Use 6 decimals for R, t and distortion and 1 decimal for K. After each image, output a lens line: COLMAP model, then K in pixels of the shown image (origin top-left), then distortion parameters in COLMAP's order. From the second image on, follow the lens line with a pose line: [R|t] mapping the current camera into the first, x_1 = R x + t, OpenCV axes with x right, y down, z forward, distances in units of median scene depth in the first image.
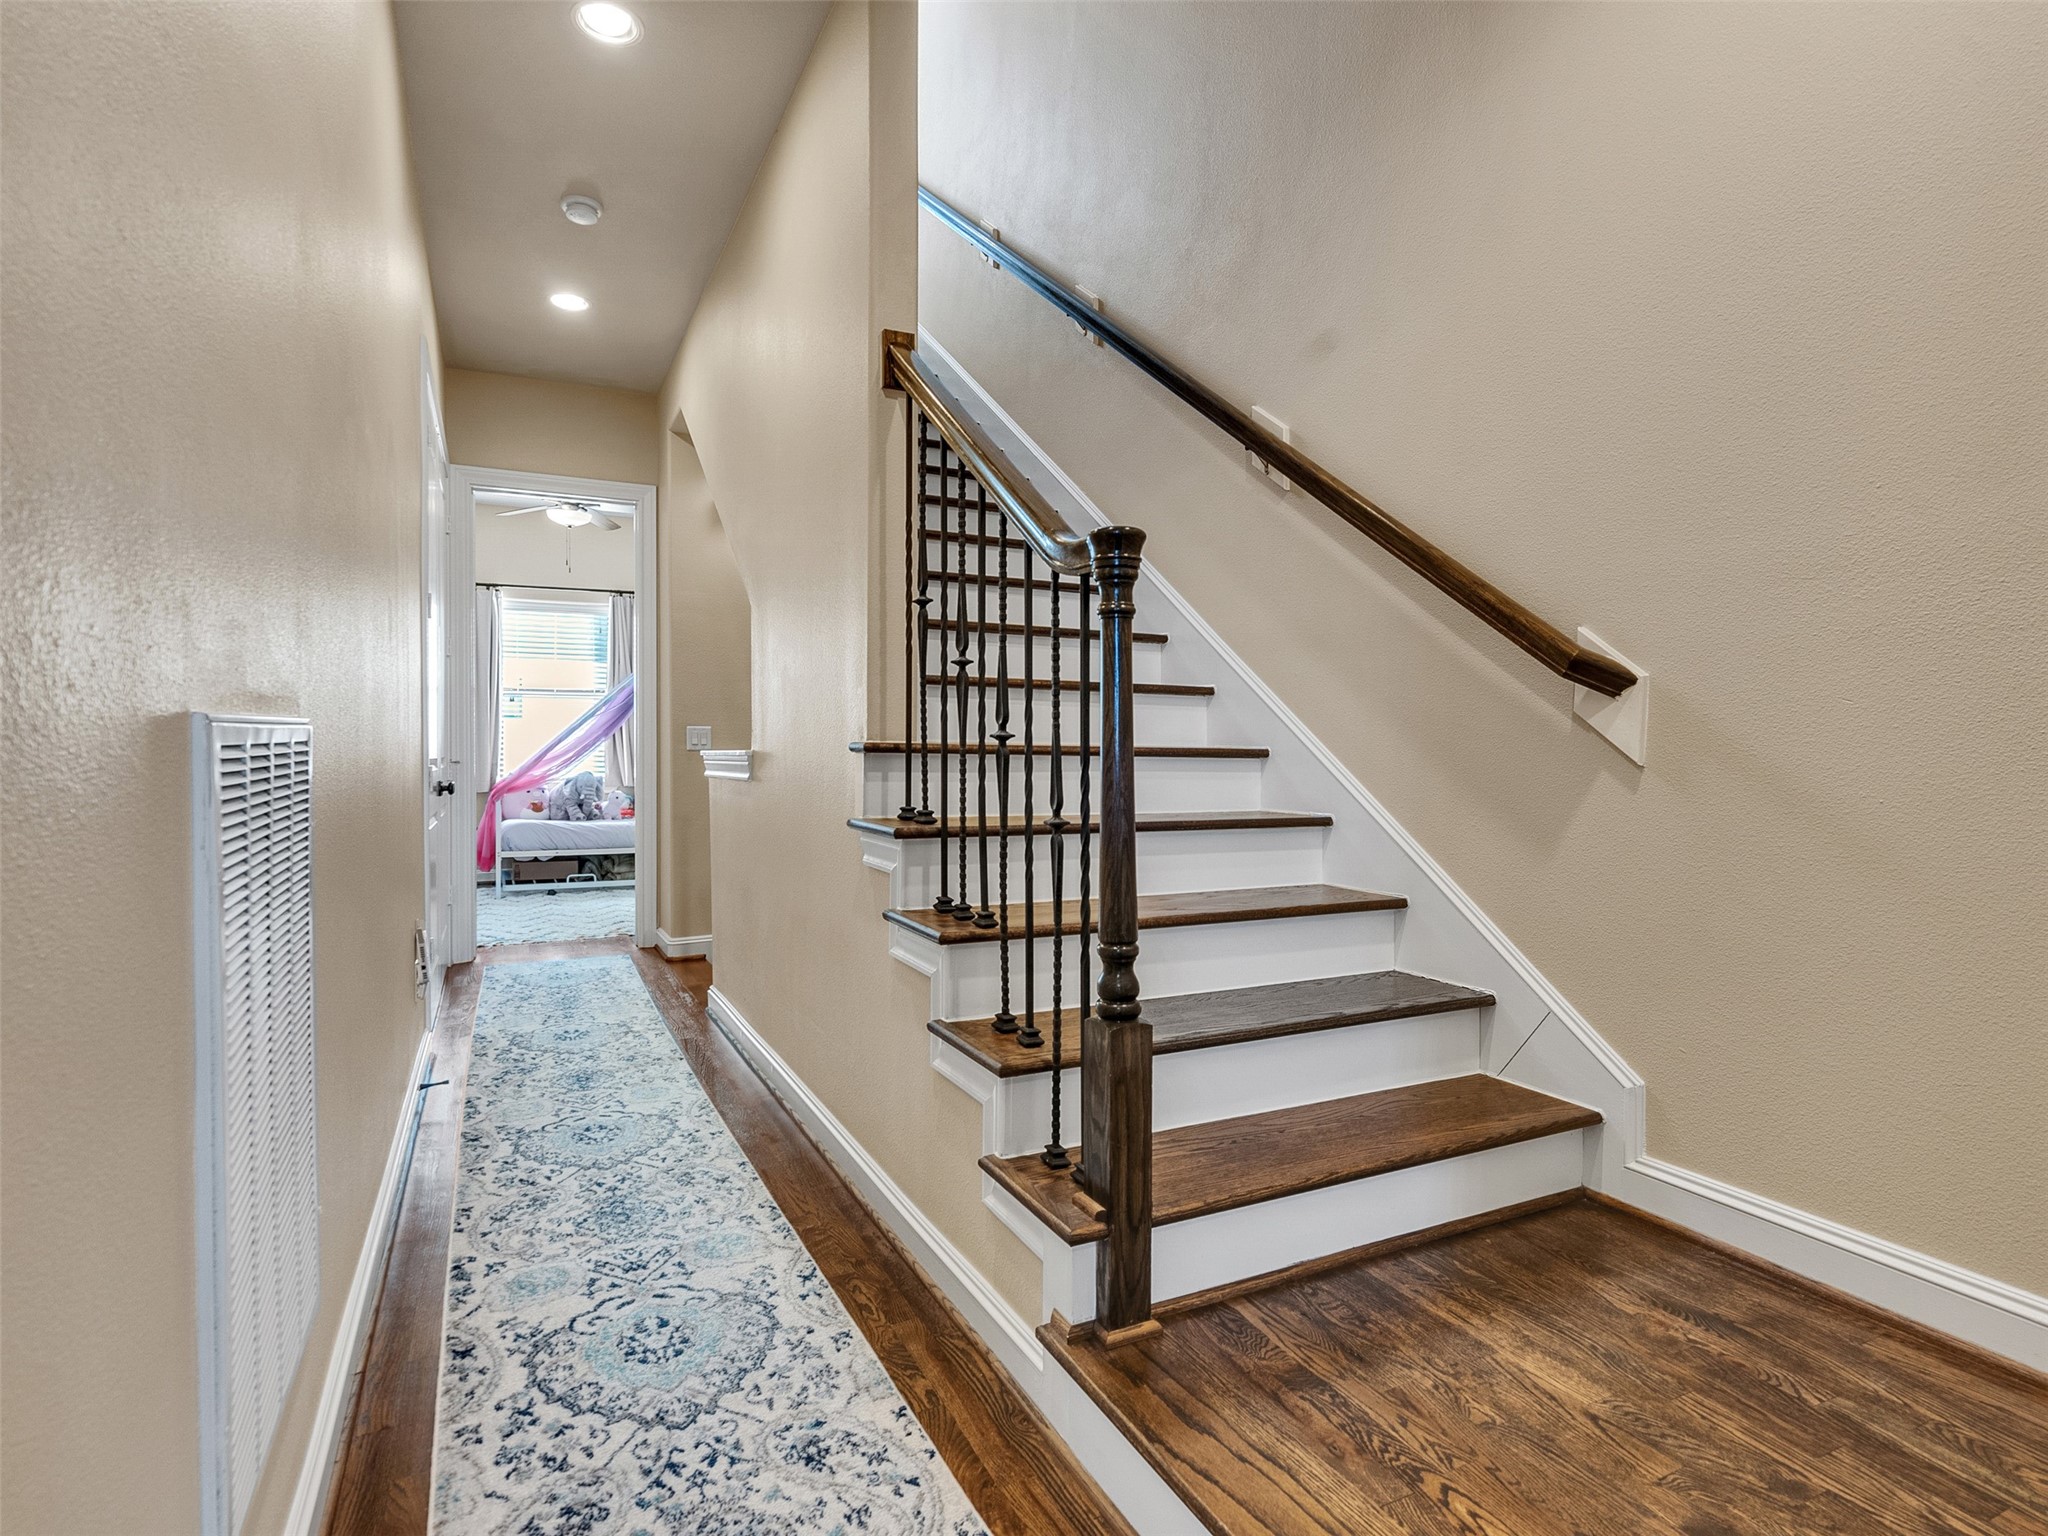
lens RADIAL K [[1046.1, 0, 1011.6], [0, 1046.1, 763.8], [0, 0, 1]] dist [-0.008090, 0.004589]
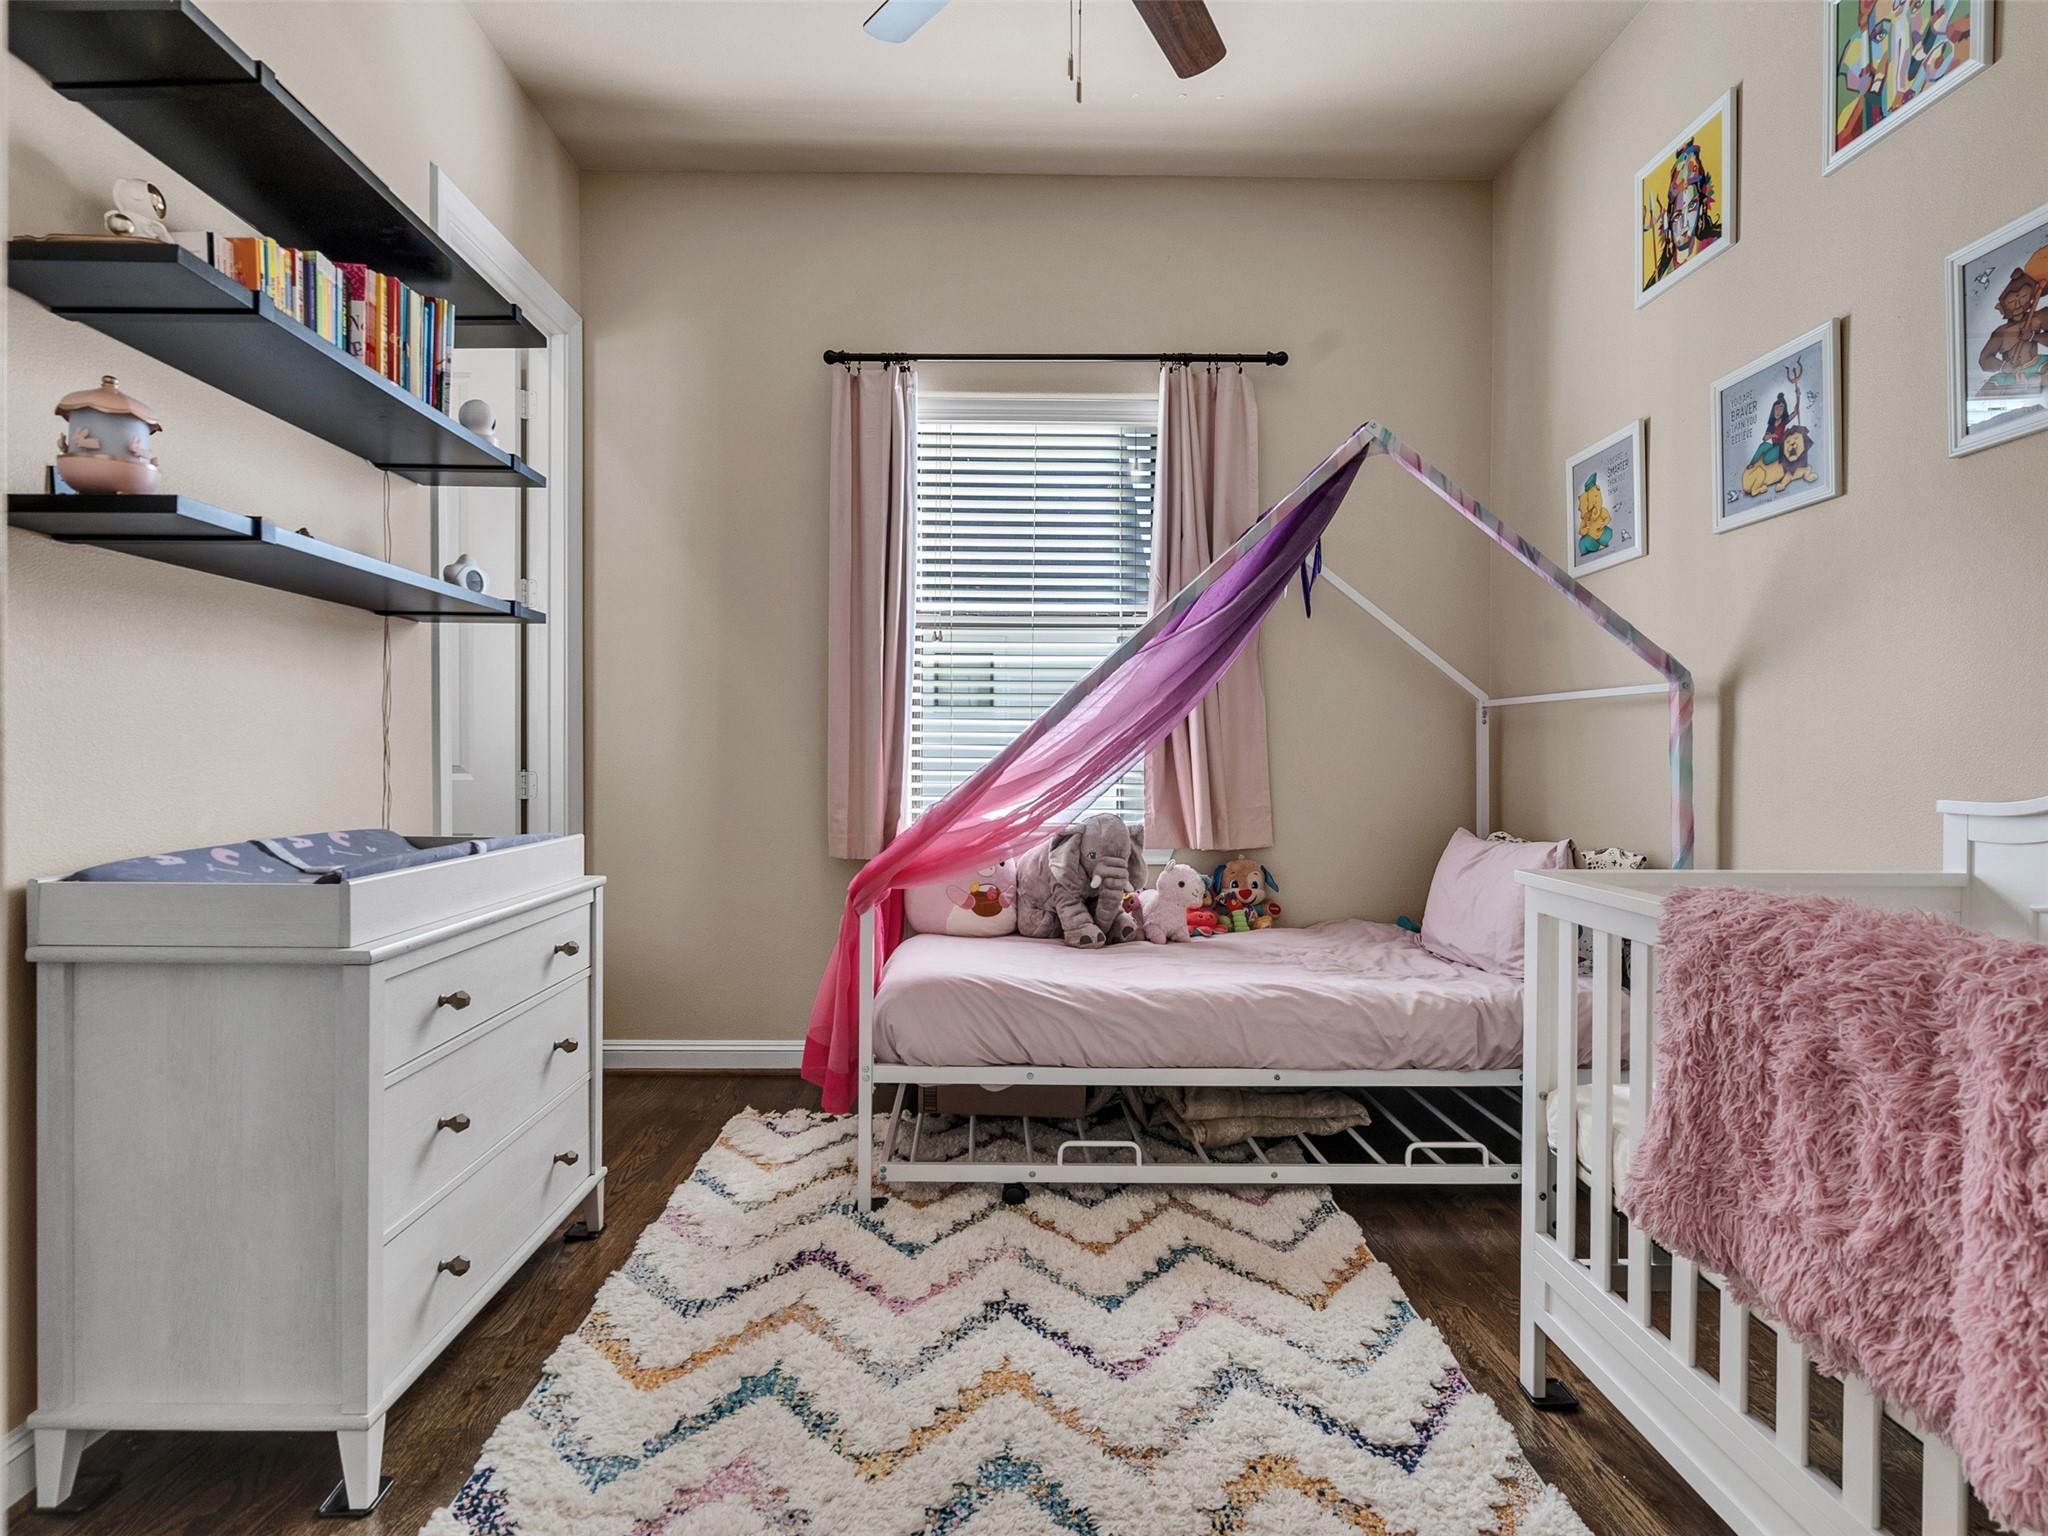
lens RADIAL K [[1046.1, 0, 1020.4], [0, 1046.1, 767.6], [0, 0, 1]] dist [-0.008090, 0.004589]
pose [[0.908551, 0.009917, -0.417656, -0.309079], [-0.010081, 0.999948, 0.001812, -0.010282], [0.417652, 0.002564, 0.908604, 0.717198]]
